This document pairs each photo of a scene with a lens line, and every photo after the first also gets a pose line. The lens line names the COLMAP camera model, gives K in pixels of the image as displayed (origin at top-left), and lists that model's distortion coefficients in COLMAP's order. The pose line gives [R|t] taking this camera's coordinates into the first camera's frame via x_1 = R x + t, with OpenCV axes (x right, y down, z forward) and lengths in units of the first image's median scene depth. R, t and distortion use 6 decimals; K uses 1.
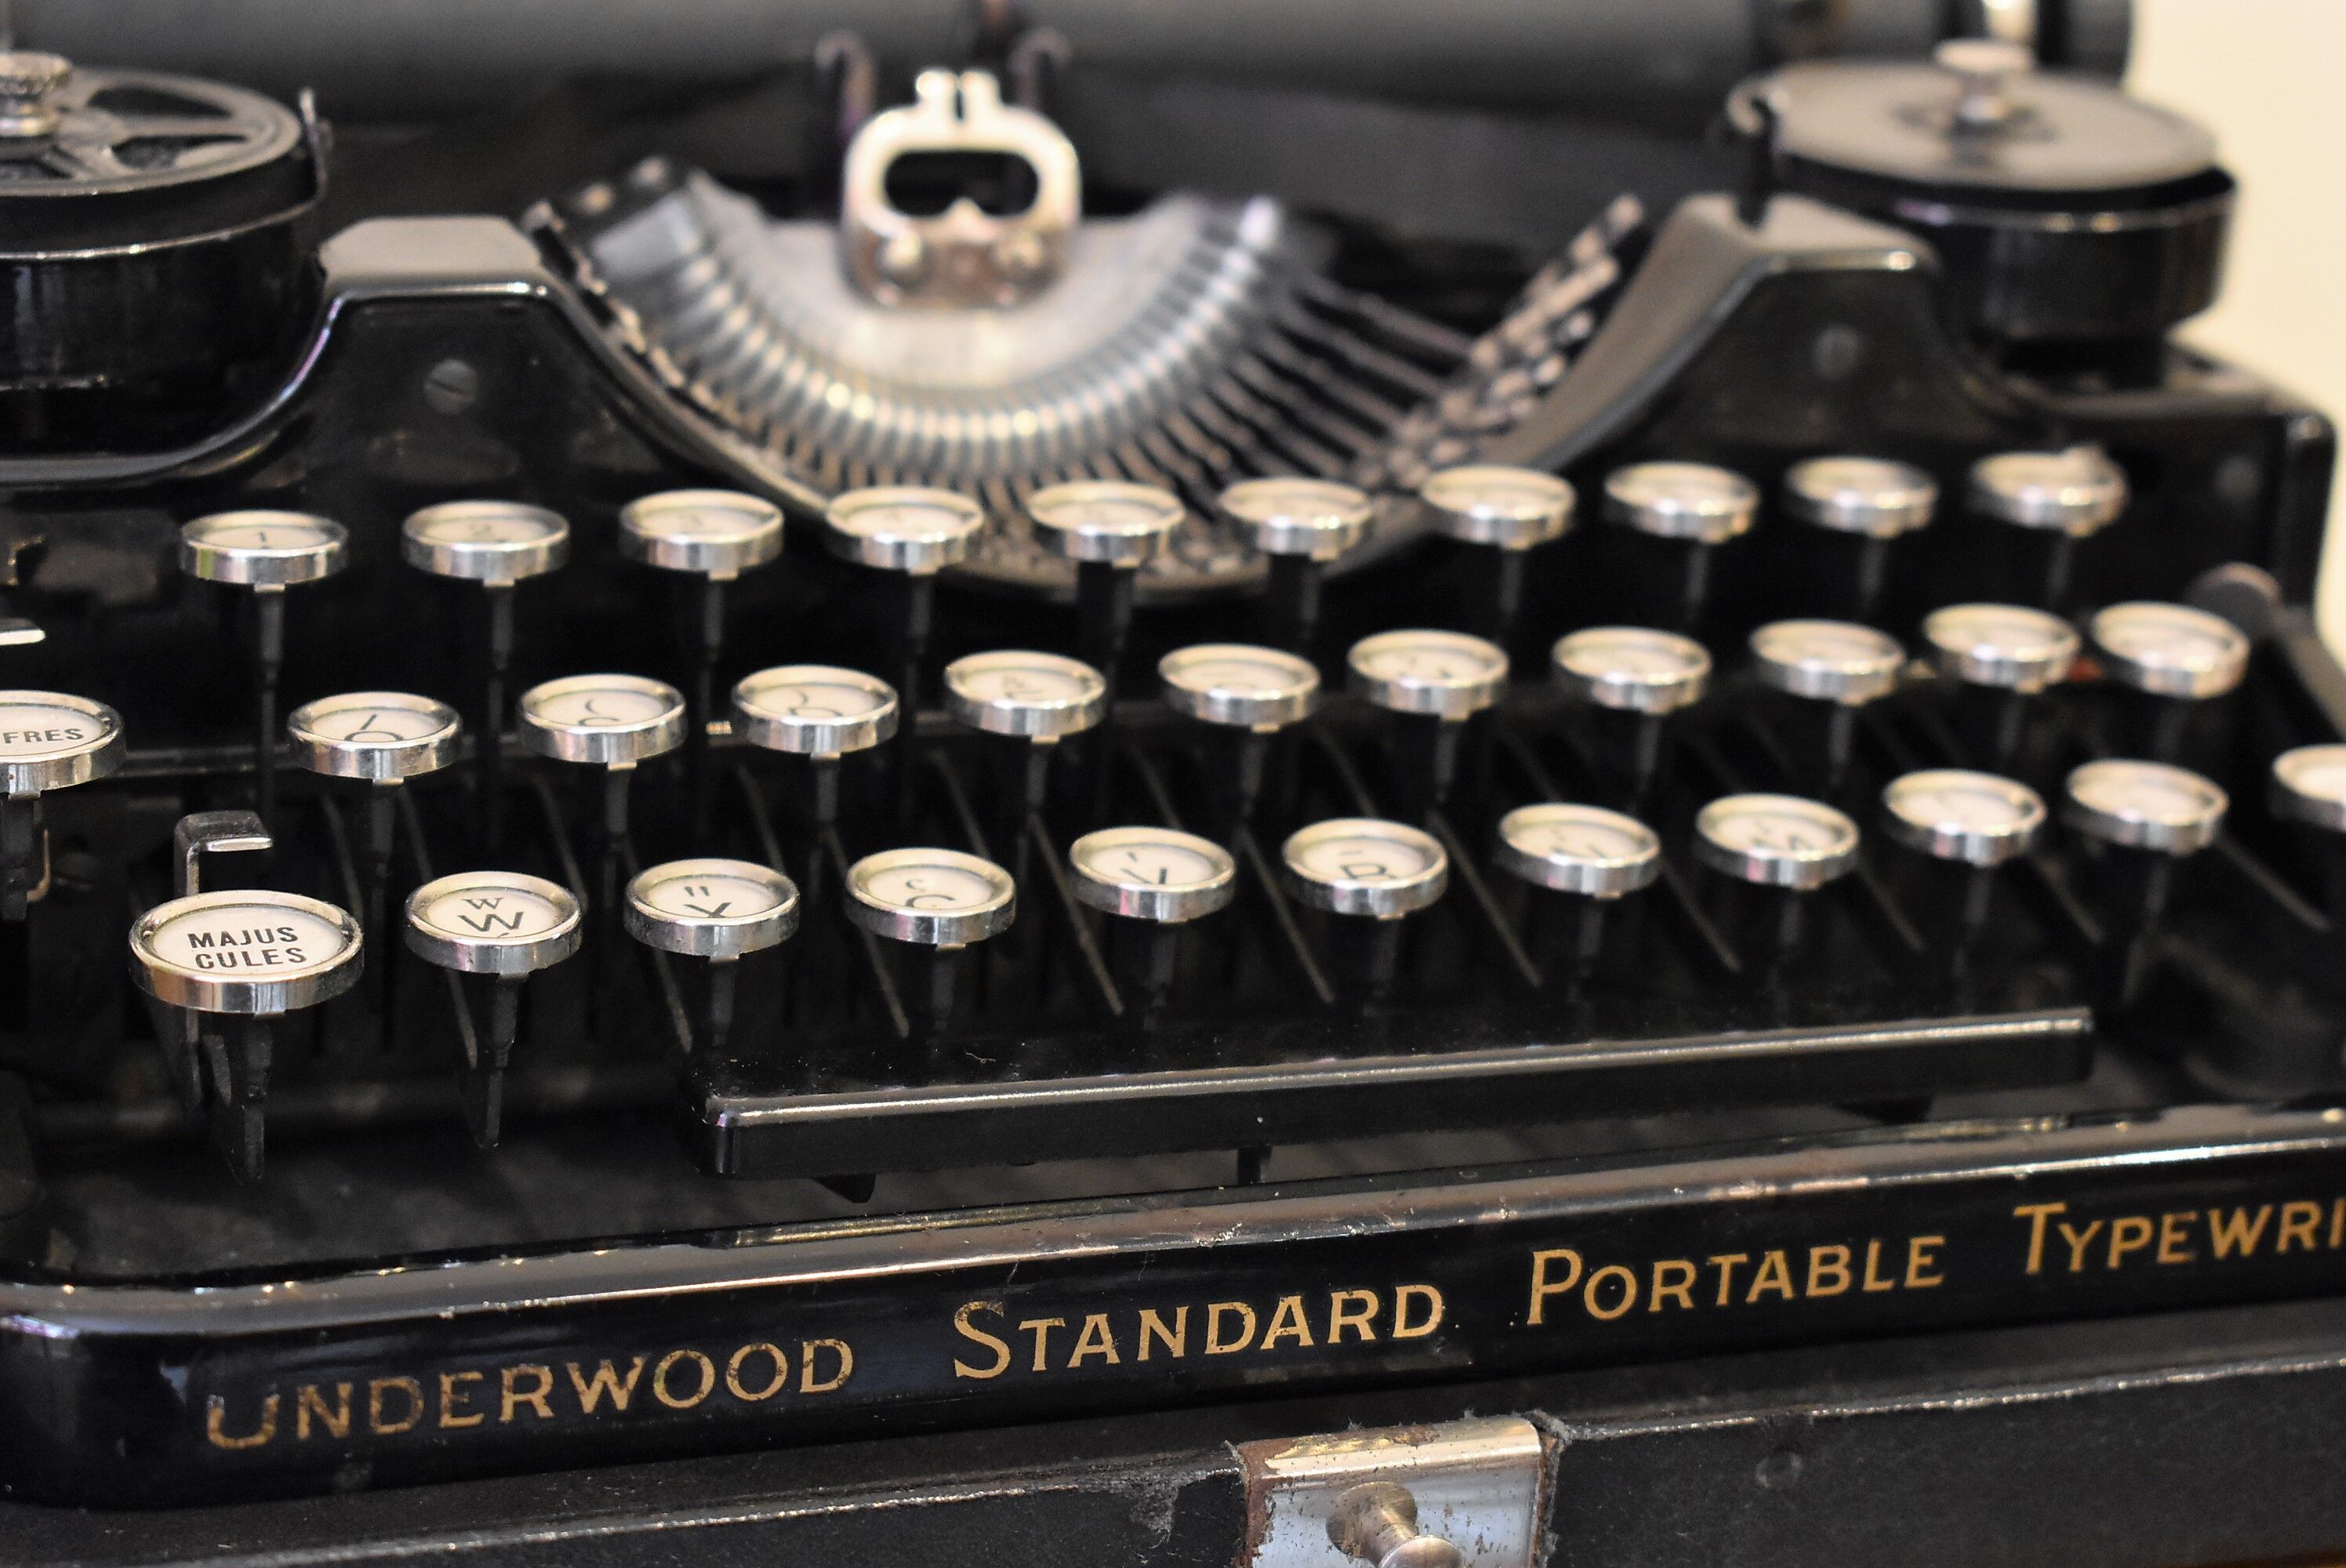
lens RADIAL K [[4878.1, 0, 1172.9], [0, 4878.1, 785.3], [0, 0, 1]] dist [-0.008134, 0.000000]
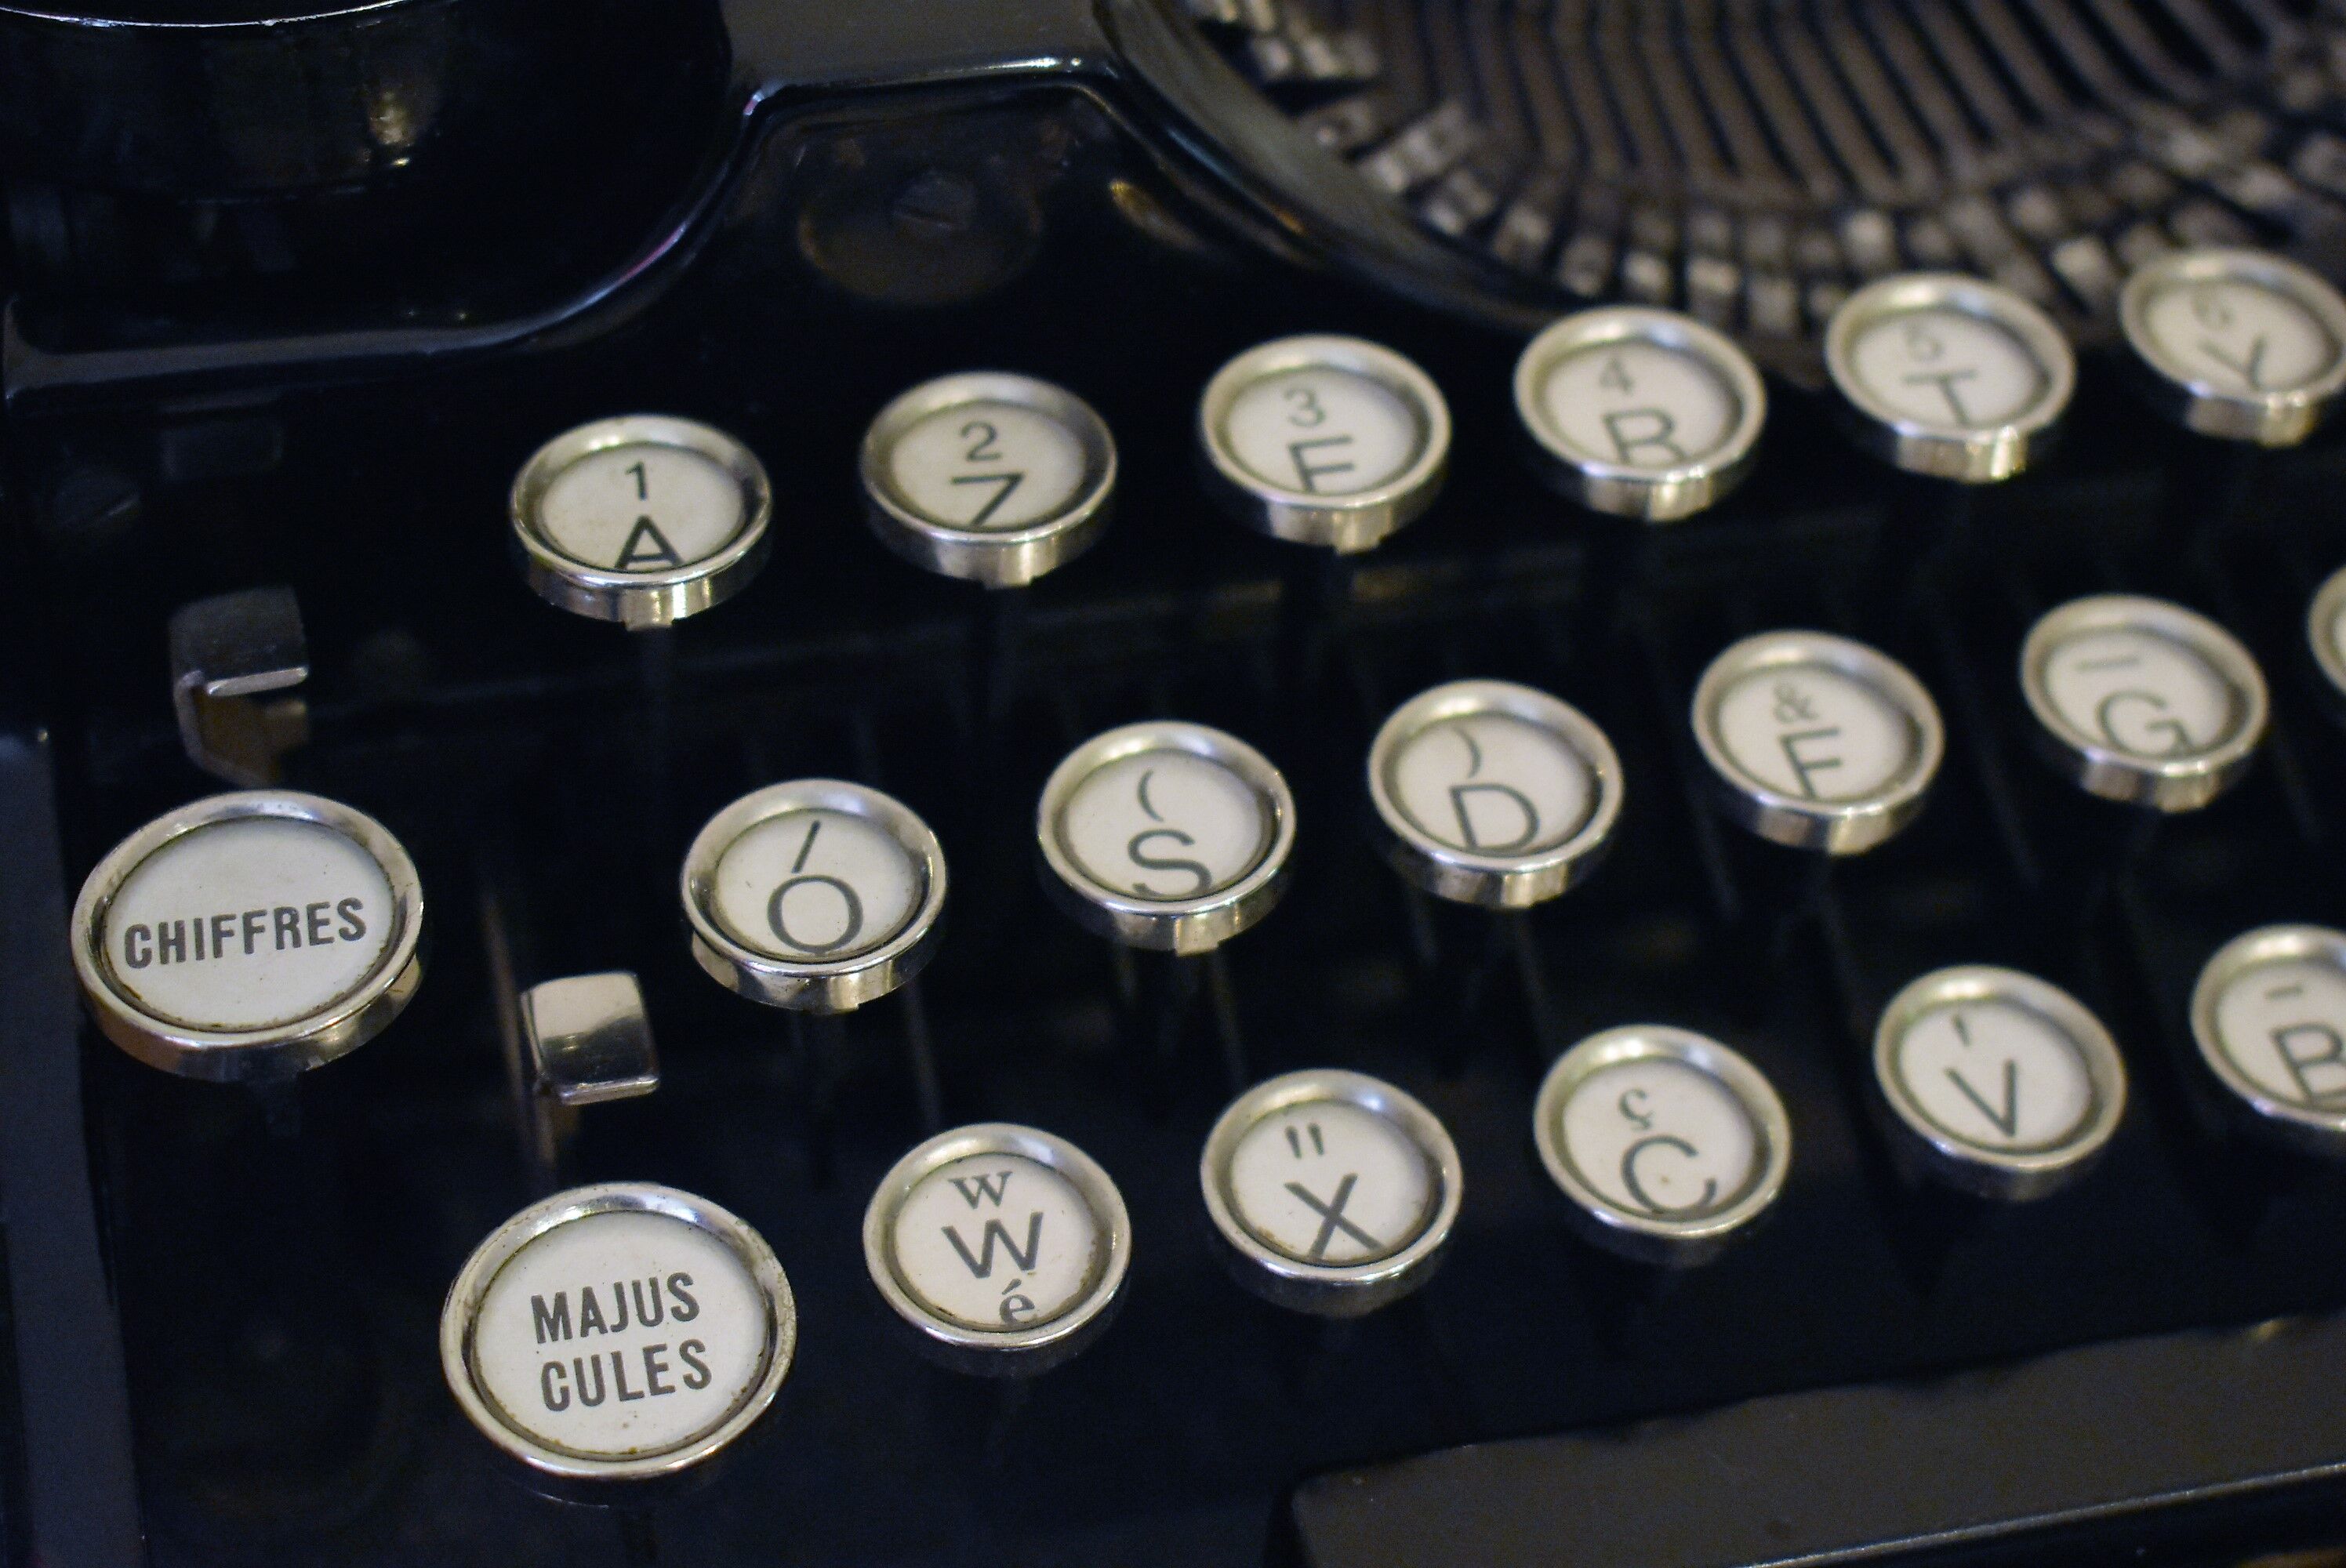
lens RADIAL K [[4027.0, 0, 1172.0], [0, 4027.0, 783.9], [0, 0, 1]] dist [-0.044607, 0.000000]
pose [[0.994796, 0.065412, -0.078122, -0.077445], [-0.023051, 0.891325, 0.452778, -0.269462], [0.099249, -0.448620, 0.888194, 0.548392]]
